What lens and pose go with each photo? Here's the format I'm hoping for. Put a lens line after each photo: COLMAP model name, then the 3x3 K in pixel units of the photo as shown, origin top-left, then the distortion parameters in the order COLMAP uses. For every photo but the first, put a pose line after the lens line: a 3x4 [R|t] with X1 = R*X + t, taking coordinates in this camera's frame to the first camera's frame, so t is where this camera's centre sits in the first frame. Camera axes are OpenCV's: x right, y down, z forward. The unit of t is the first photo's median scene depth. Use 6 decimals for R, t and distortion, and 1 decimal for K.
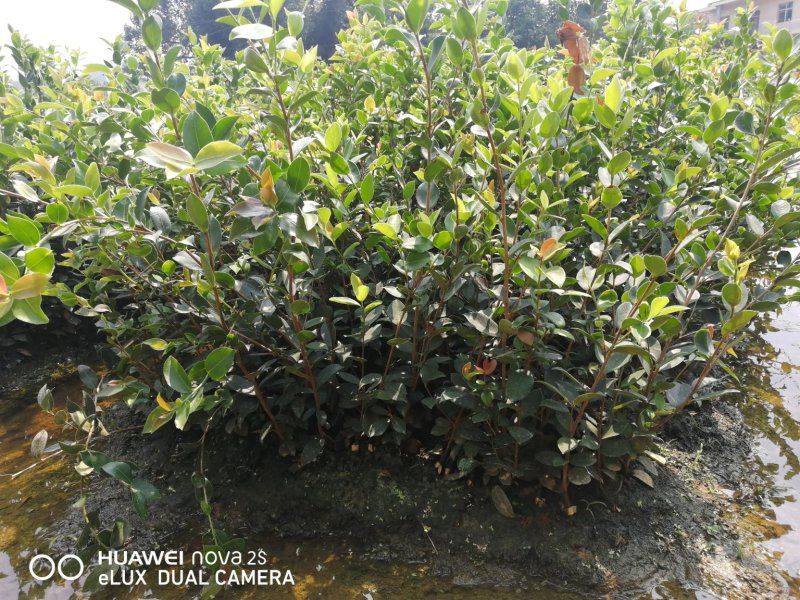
lens RADIAL K [[626.4, 0, 400.0], [0, 626.4, 300.0], [0, 0, 1]] dist [0.003470, 0.032673]
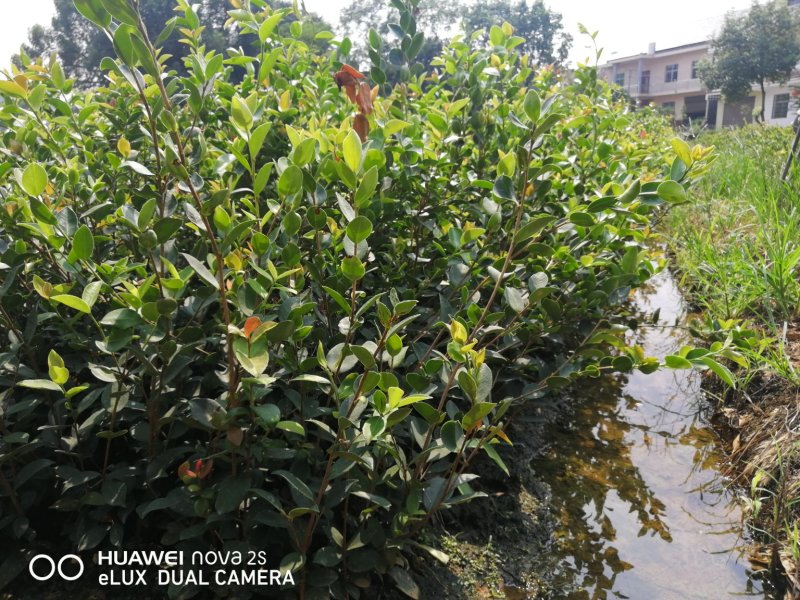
lens RADIAL K [[626.4, 0, 400.0], [0, 626.4, 300.0], [0, 0, 1]] dist [0.003470, 0.032673]
pose [[0.992318, 0.011716, 0.123160, 0.243074], [-0.004997, 0.998489, -0.054717, -0.058368], [-0.123615, 0.053681, 0.990877, 0.116670]]
